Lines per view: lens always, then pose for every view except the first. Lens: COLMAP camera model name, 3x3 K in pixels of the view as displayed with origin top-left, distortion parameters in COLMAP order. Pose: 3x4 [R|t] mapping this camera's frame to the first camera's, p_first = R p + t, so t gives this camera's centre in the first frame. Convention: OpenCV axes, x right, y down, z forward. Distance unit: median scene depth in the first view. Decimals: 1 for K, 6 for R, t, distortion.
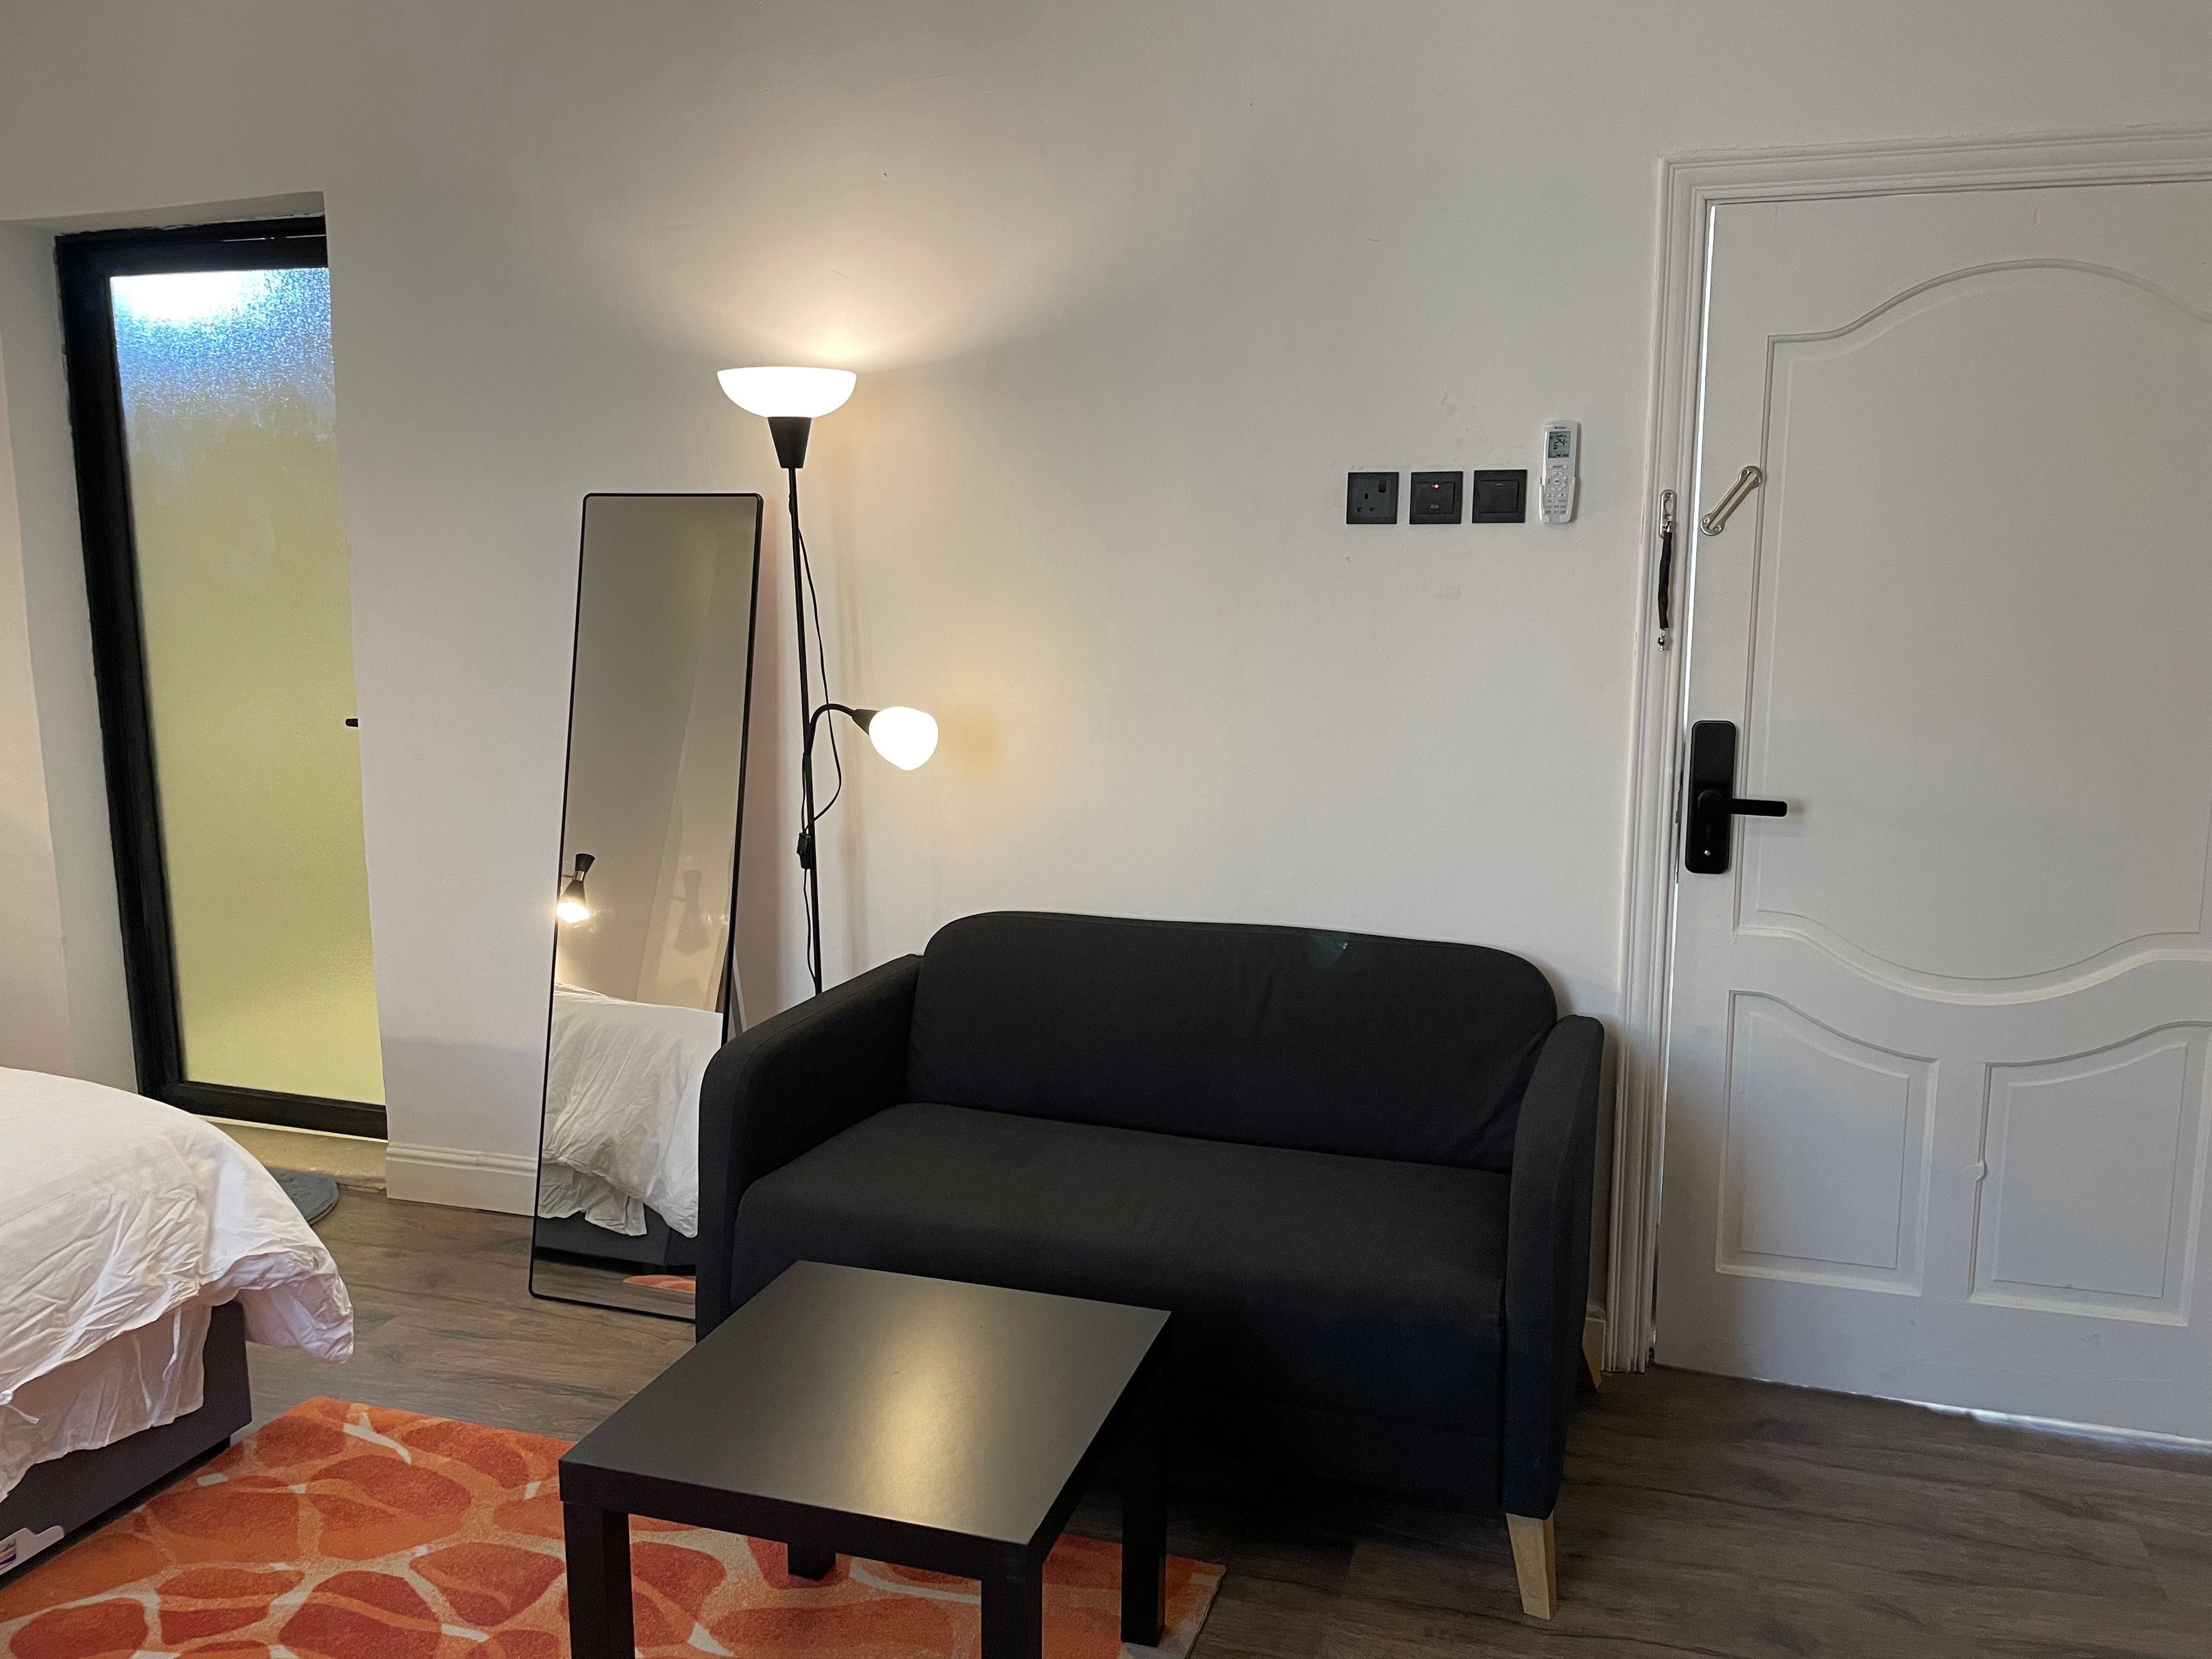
lens RADIAL K [[1685.0, 0, 1106.4], [0, 1685.0, 822.7], [0, 0, 1]] dist [0.098404, -0.126705]
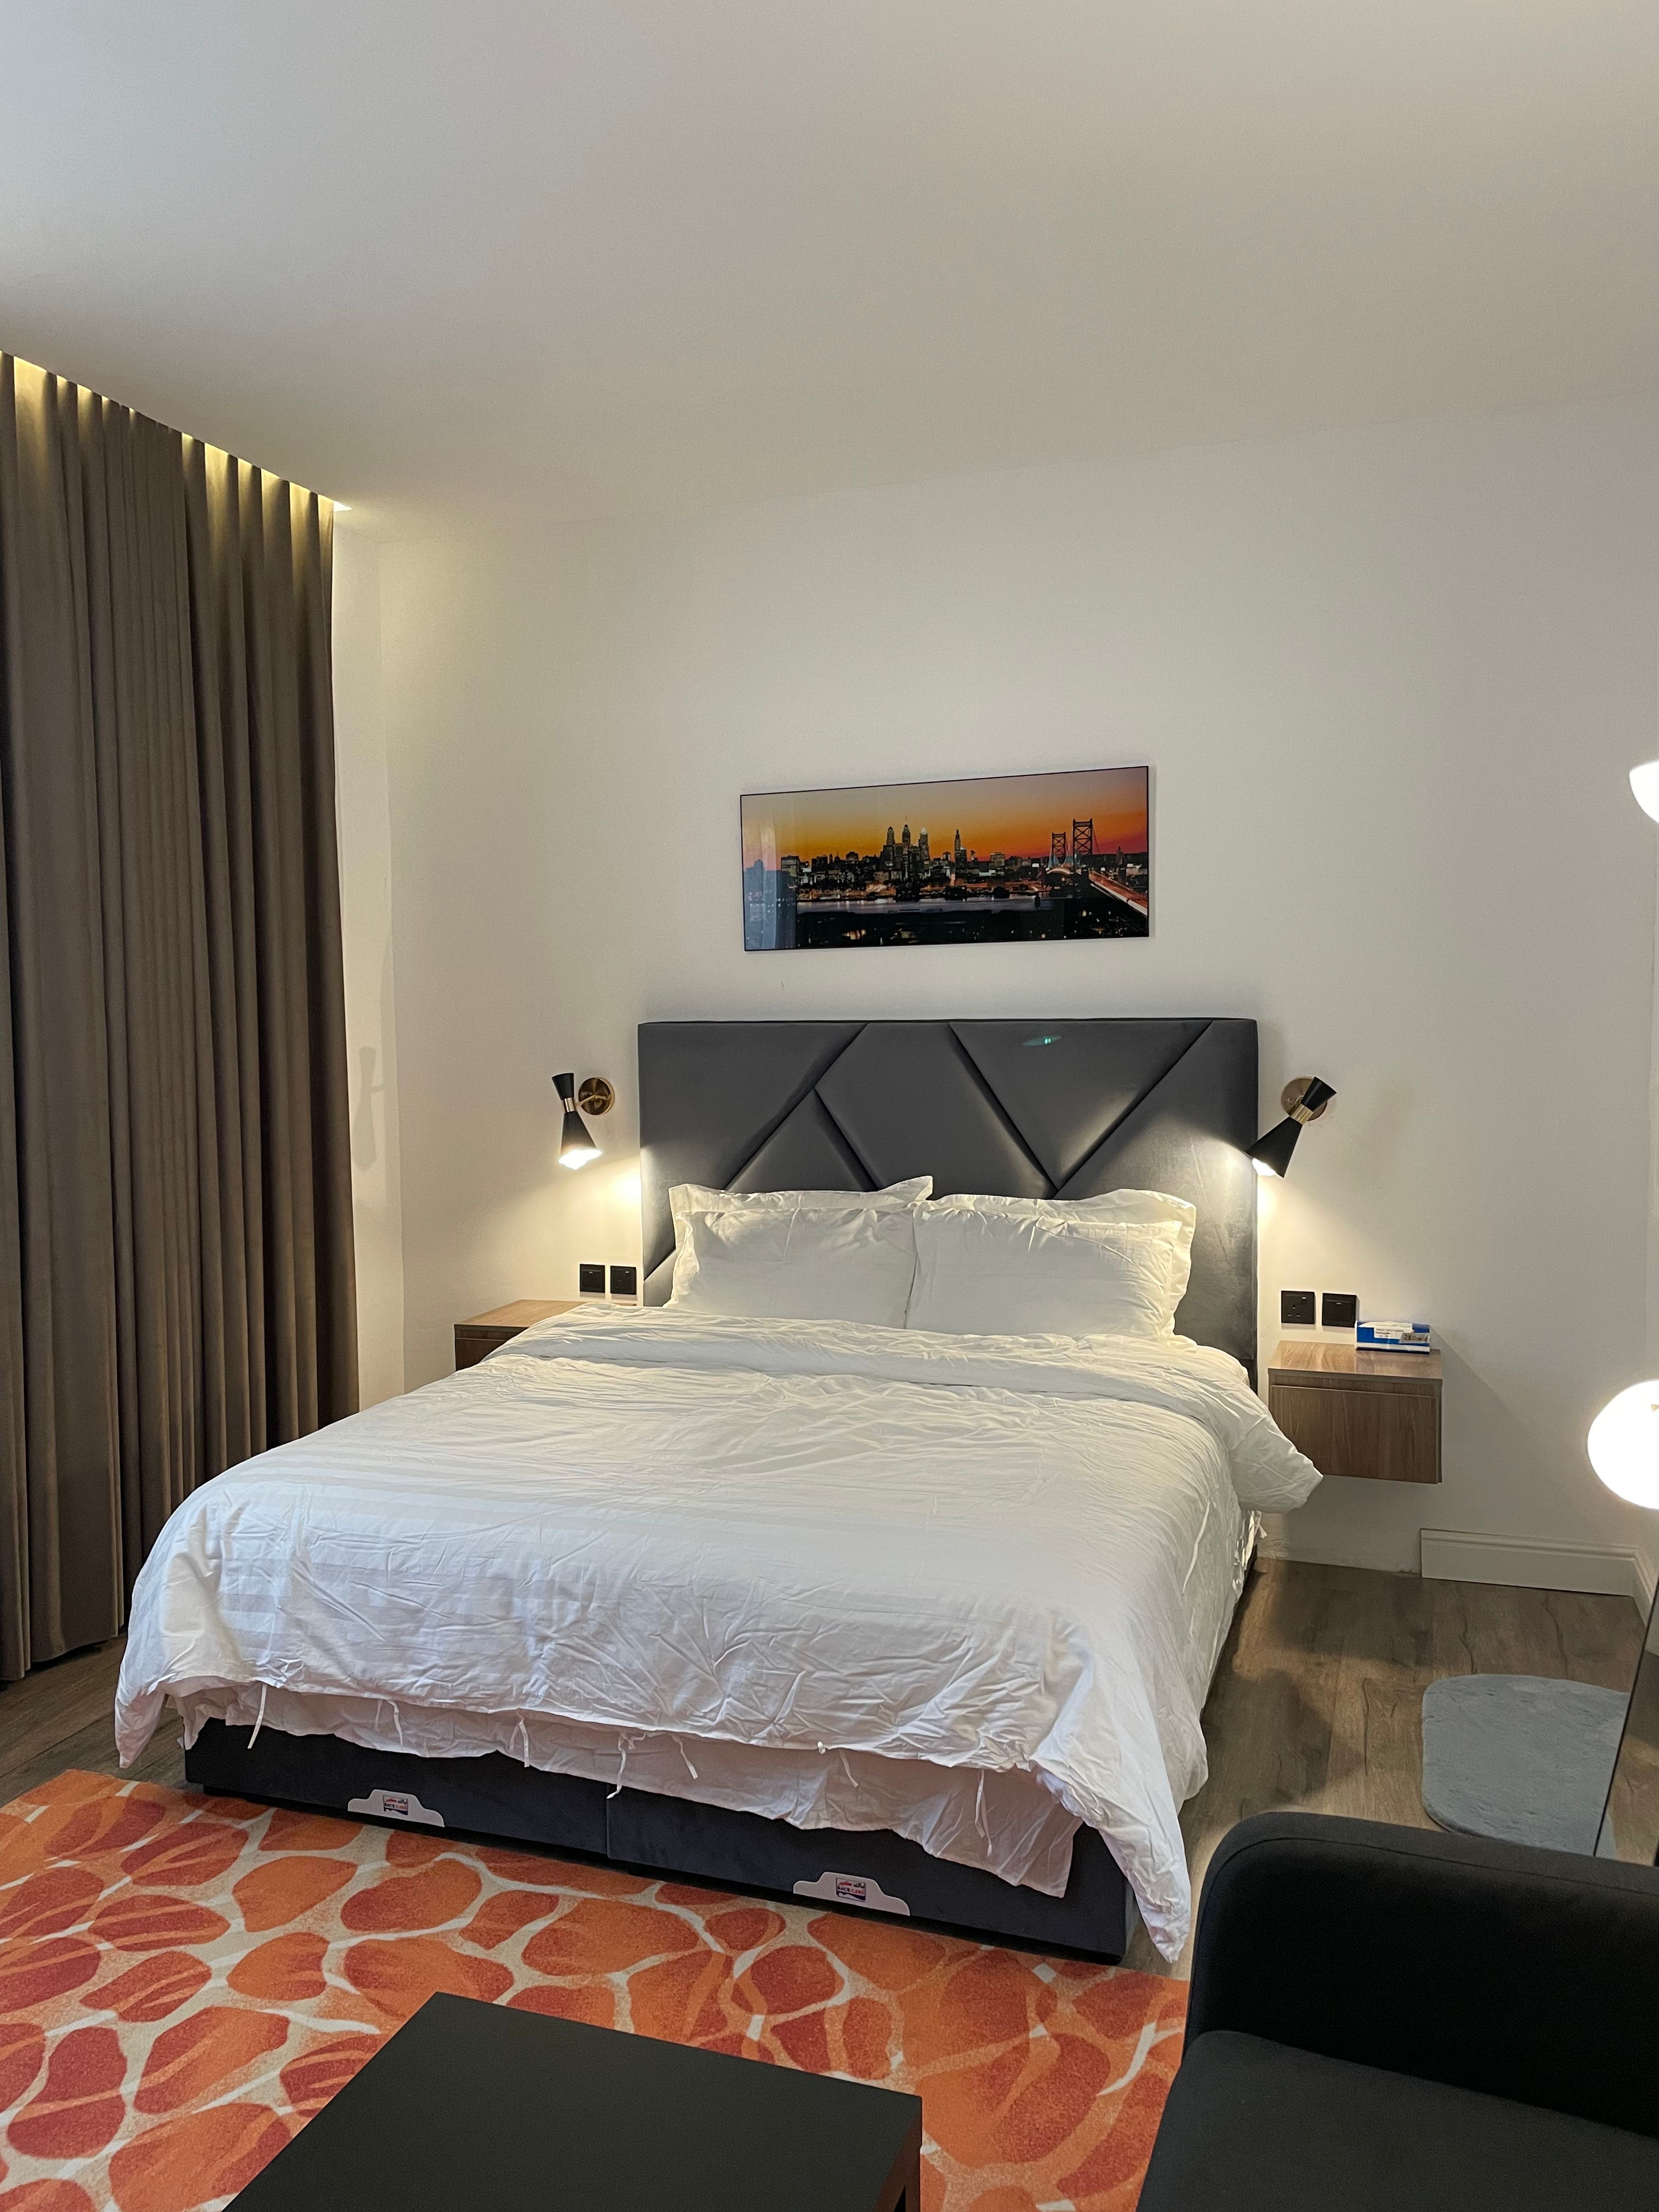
lens RADIAL K [[1685.0, 0, 829.5], [0, 1685.0, 1106.0], [0, 0, 1]] dist [0.098404, -0.126705]
pose [[-0.034885, 0.068280, -0.997056, 0.468644], [-0.150456, 0.985934, 0.072783, -0.177628], [0.988001, 0.152552, -0.024121, 0.876942]]
